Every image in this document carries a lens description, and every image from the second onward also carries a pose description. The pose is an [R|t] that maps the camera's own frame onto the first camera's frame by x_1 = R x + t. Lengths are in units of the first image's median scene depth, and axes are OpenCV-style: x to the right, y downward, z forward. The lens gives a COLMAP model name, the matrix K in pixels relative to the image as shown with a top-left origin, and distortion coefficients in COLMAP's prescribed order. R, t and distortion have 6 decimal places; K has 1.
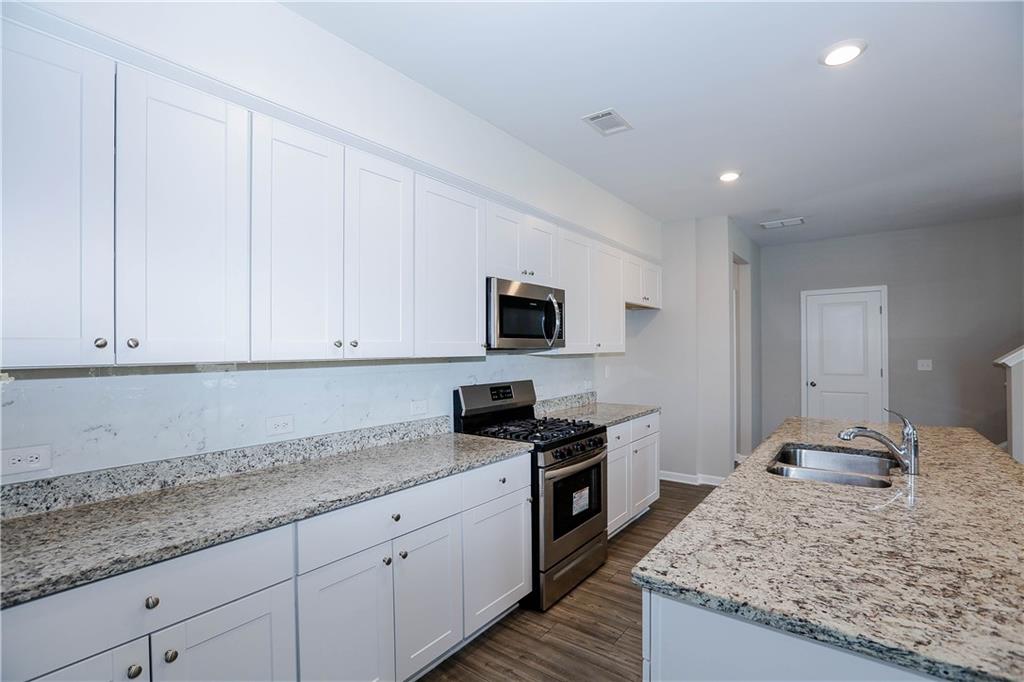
lens RADIAL K [[466.5, 0, 510.1], [0, 466.5, 344.0], [0, 0, 1]] dist [-0.043735, 0.012484]
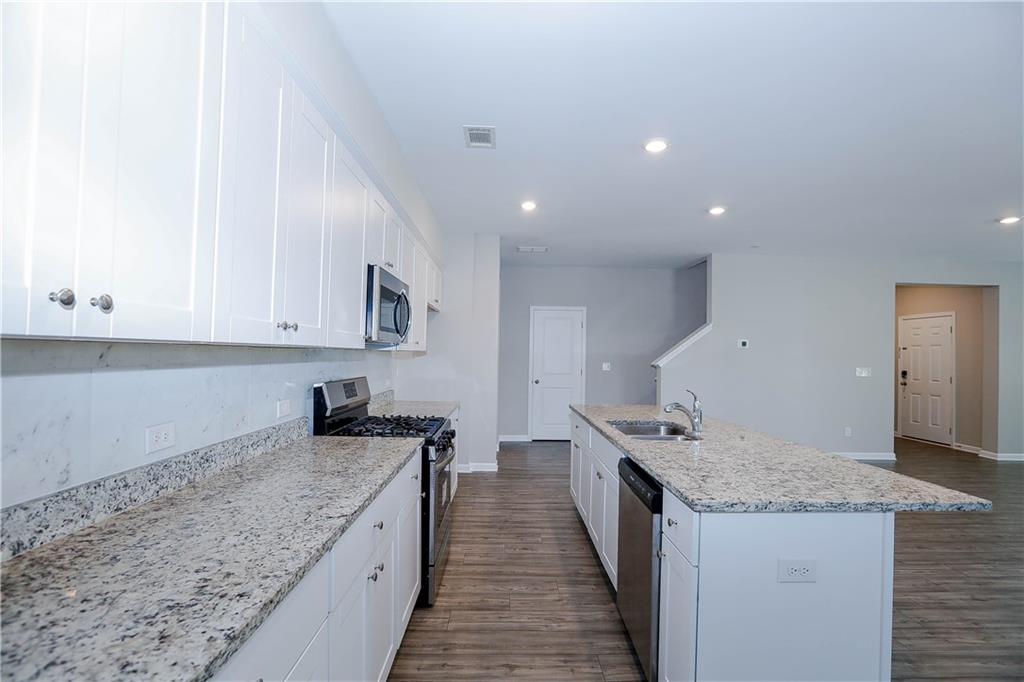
lens RADIAL K [[466.5, 0, 514.9], [0, 466.5, 340.1], [0, 0, 1]] dist [-0.043735, 0.012484]
pose [[0.783435, 0.040475, 0.620155, -0.488605], [-0.031573, 0.999181, -0.025327, 0.027972], [-0.620672, 0.000262, 0.784071, 0.118379]]
